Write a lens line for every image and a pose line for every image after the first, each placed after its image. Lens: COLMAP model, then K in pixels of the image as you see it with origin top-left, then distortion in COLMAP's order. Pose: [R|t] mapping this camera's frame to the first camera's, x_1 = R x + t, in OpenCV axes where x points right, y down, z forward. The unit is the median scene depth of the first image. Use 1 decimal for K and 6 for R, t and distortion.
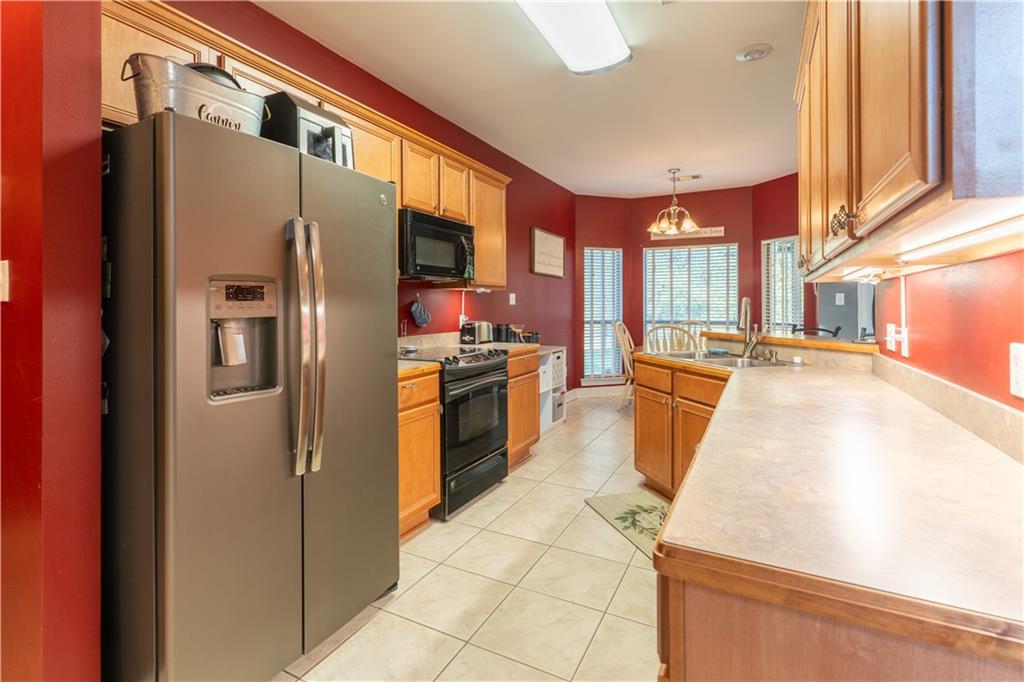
lens RADIAL K [[479.6, 0, 513.1], [0, 479.6, 315.3], [0, 0, 1]] dist [0.001939, 0.000098]
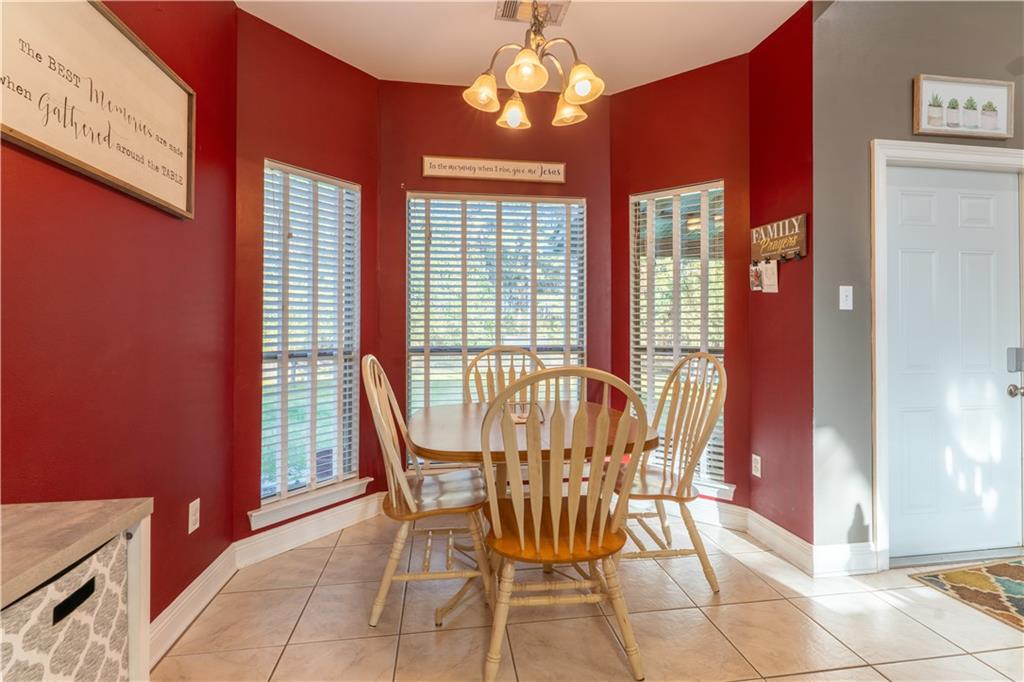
lens RADIAL K [[479.6, 0, 513.1], [0, 479.6, 315.3], [0, 0, 1]] dist [0.001939, 0.000098]
pose [[0.811832, 0.015649, 0.583681, 0.088299], [0.013551, 0.998867, -0.045628, 0.001824], [-0.583734, 0.044951, 0.810700, 0.581622]]
